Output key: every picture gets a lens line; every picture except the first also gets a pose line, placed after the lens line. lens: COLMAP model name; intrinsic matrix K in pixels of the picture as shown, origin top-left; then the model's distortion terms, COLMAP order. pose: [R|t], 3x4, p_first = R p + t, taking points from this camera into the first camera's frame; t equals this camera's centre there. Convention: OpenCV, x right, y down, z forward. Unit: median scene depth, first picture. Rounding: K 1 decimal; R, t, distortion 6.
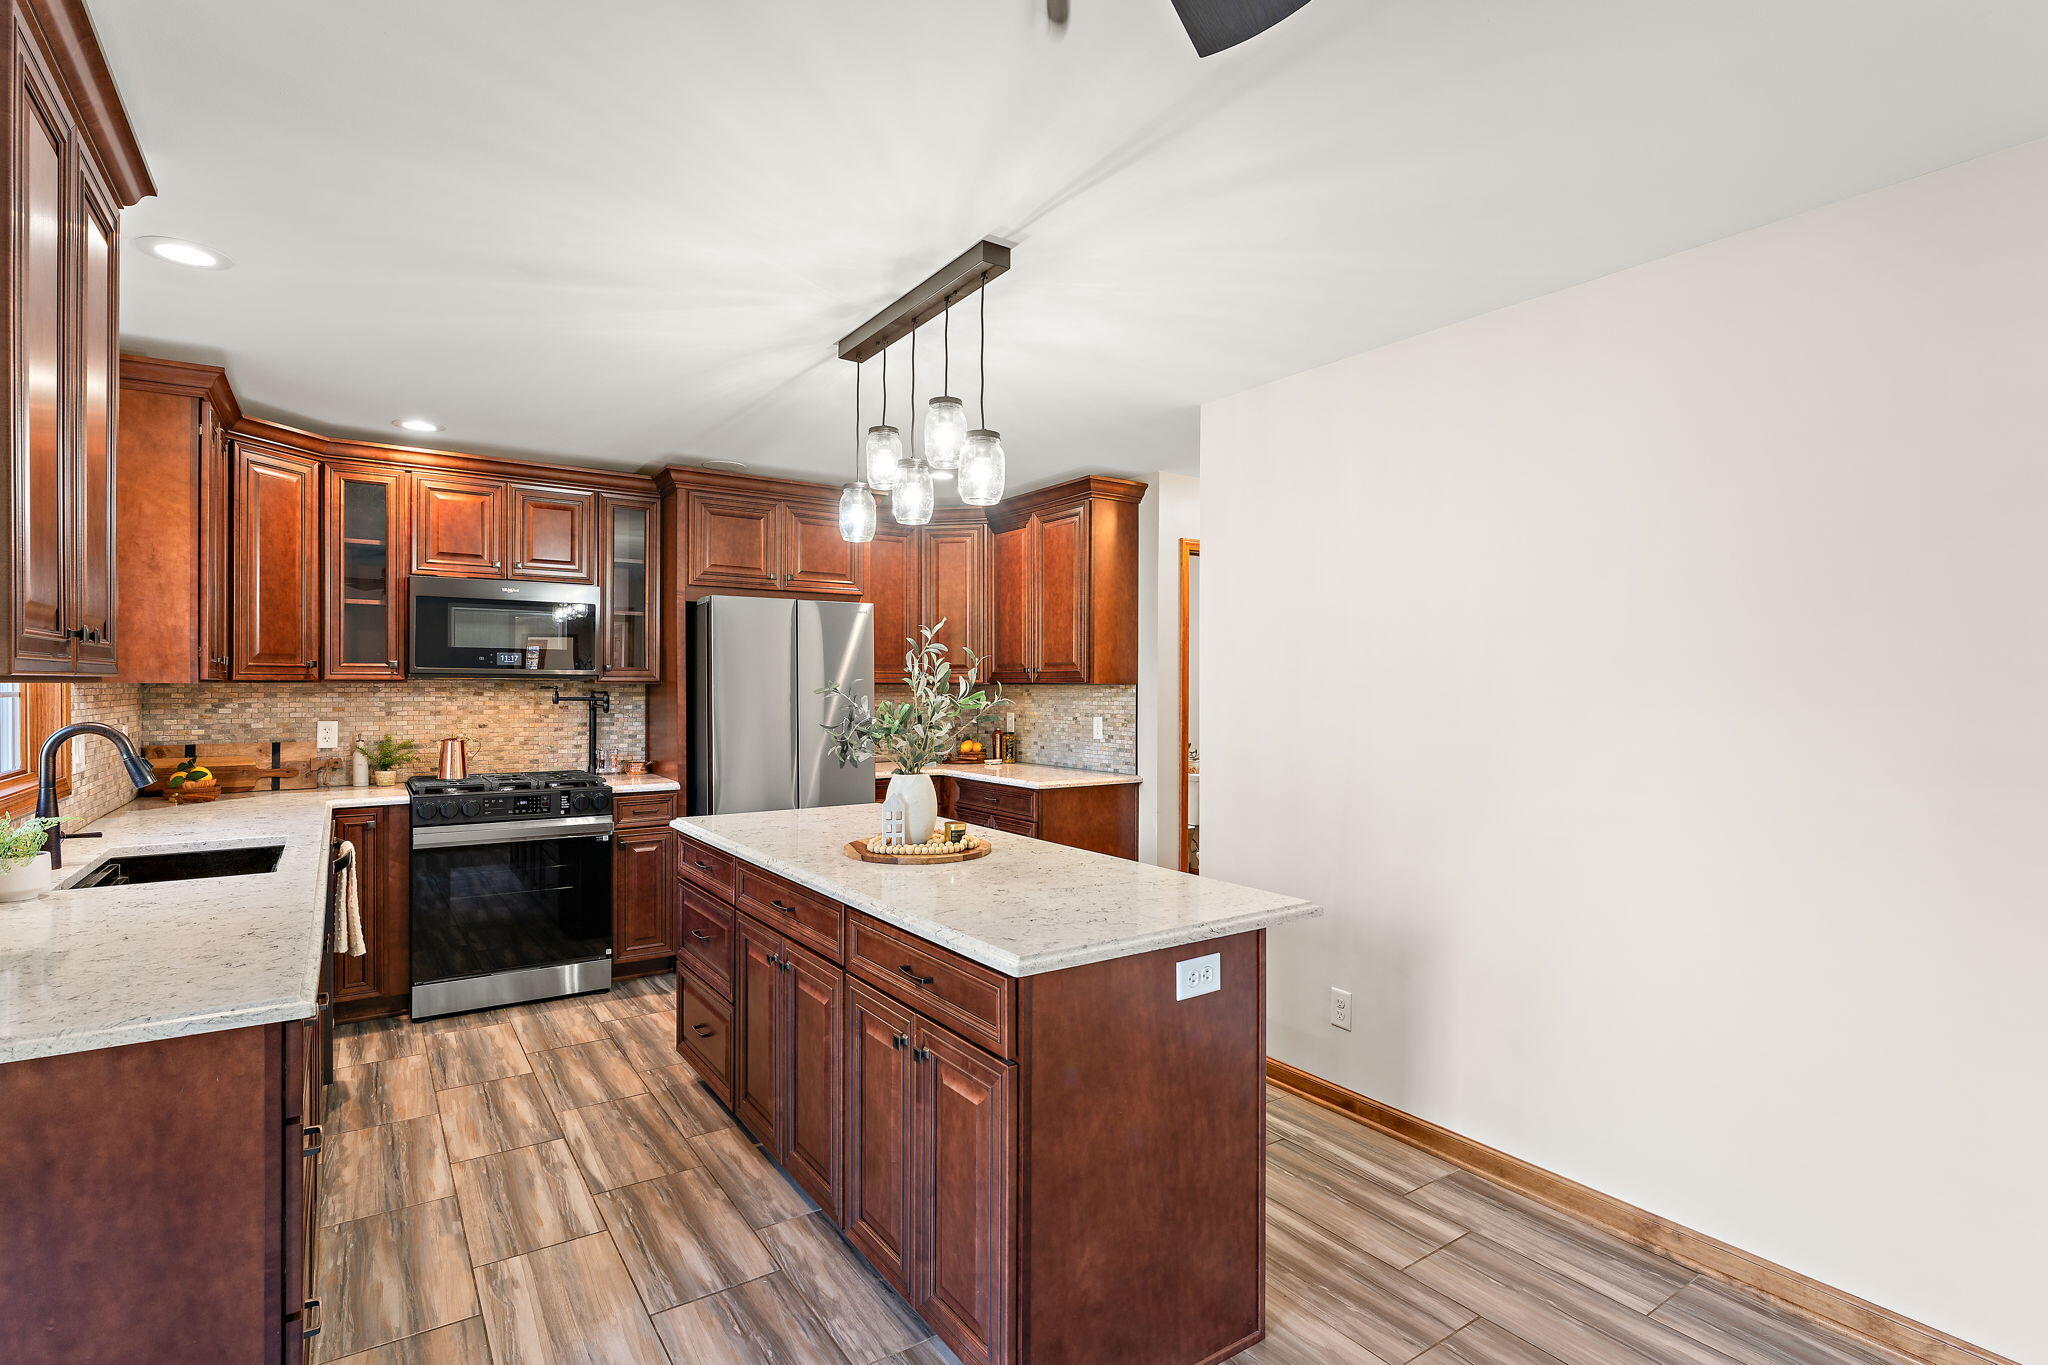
lens RADIAL K [[979.3, 0, 1006.9], [0, 979.3, 686.1], [0, 0, 1]] dist [0.001130, -0.000876]
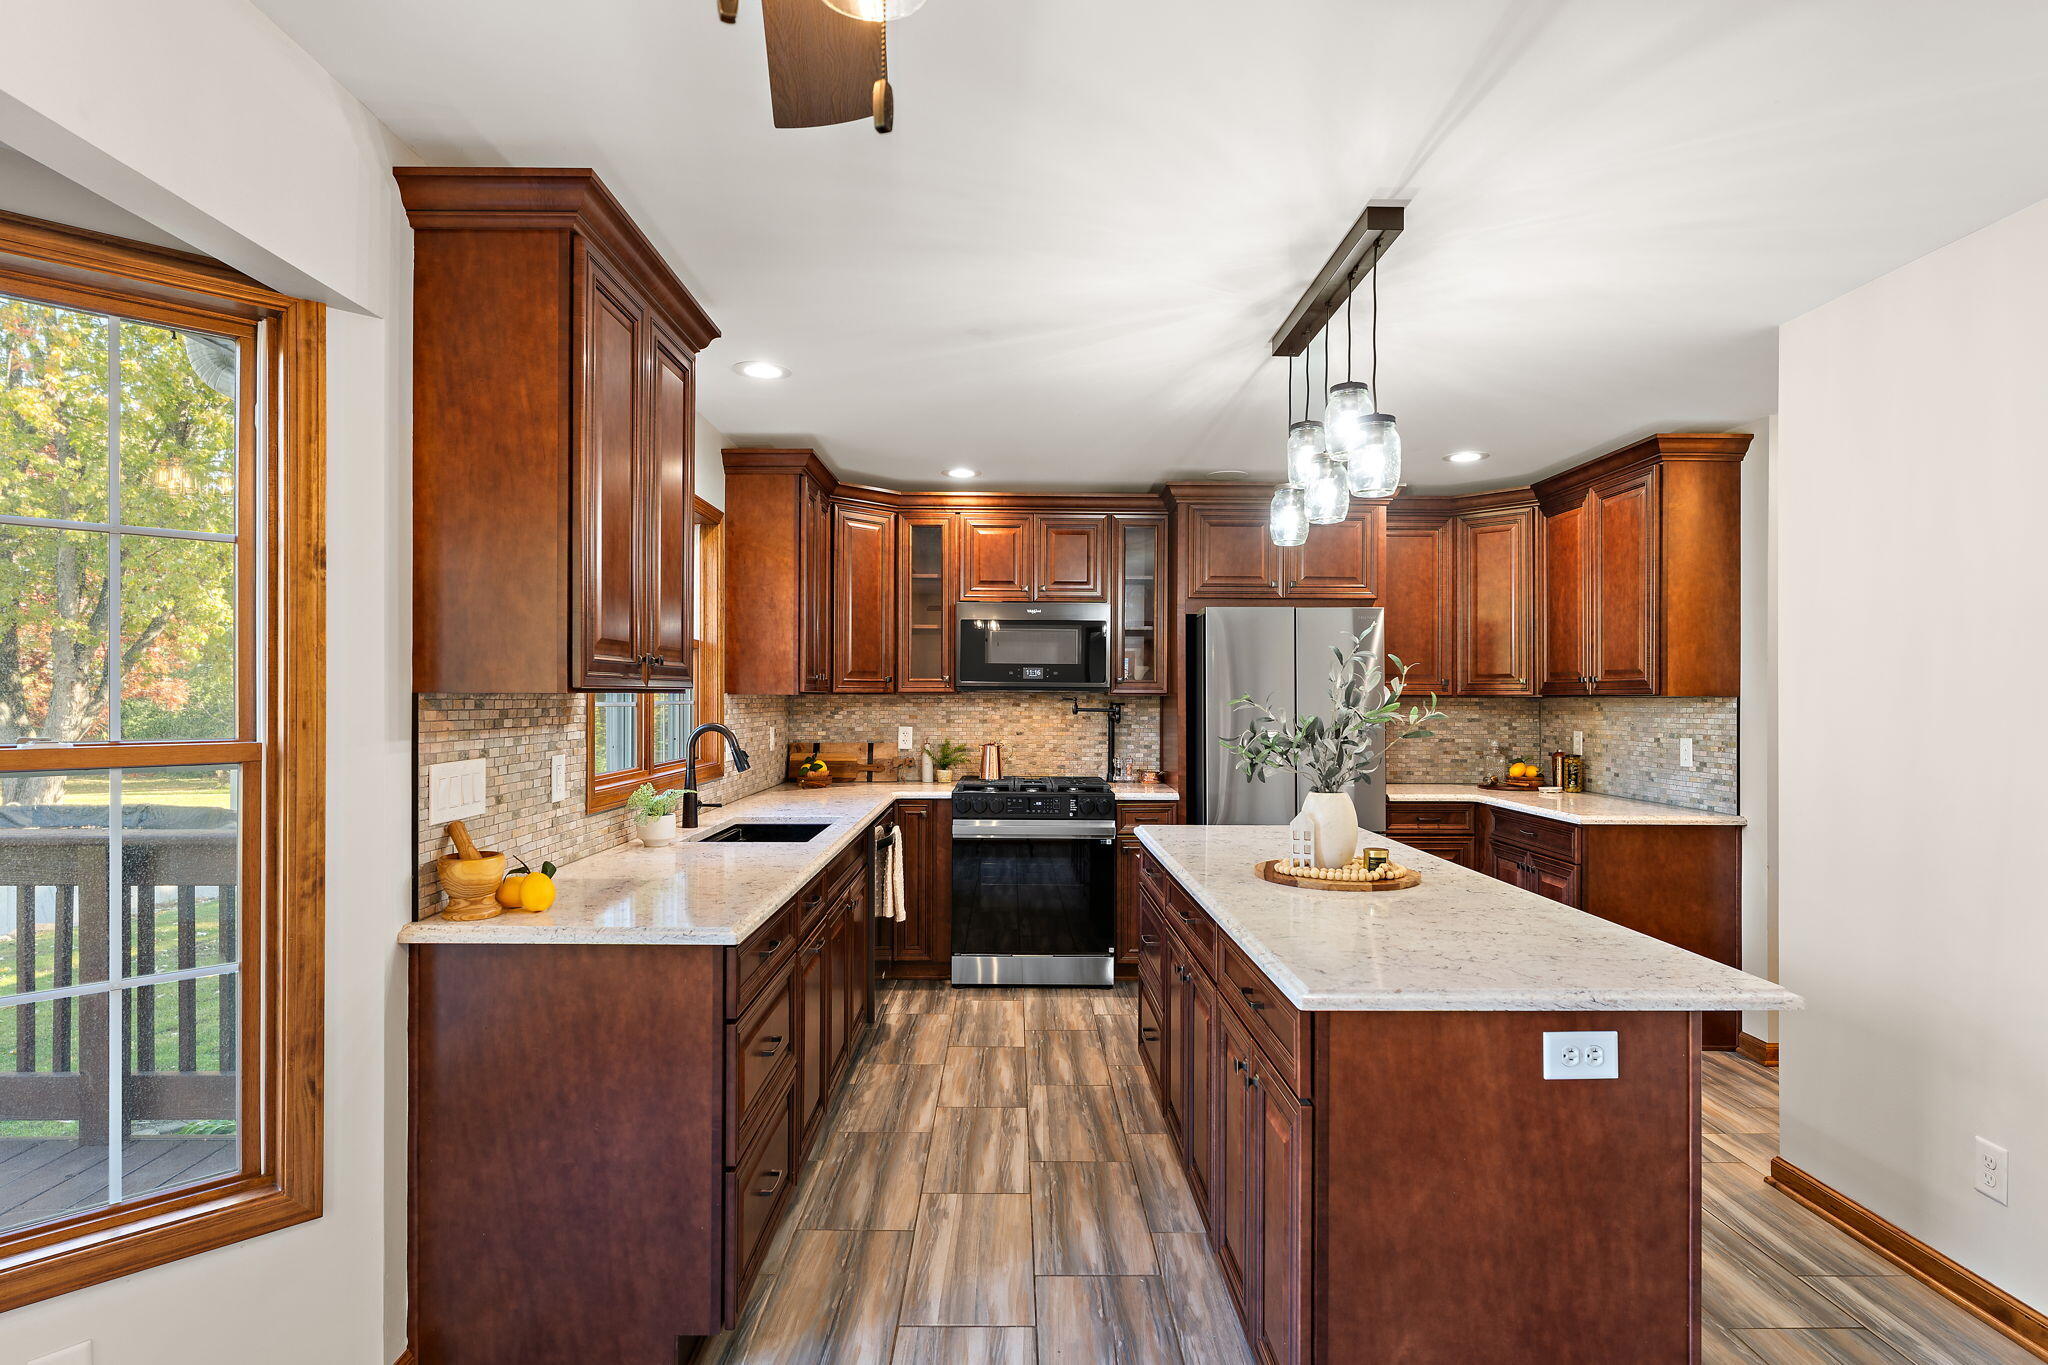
lens RADIAL K [[1041.1, 0, 1017.8], [0, 1041.1, 689.5], [0, 0, 1]] dist [-0.001186, 0.001301]
pose [[0.834103, -0.002561, -0.551603, 0.157995], [-0.002538, 0.999961, -0.008480, 0.001012], [0.551603, 0.008474, 0.834064, 0.011998]]
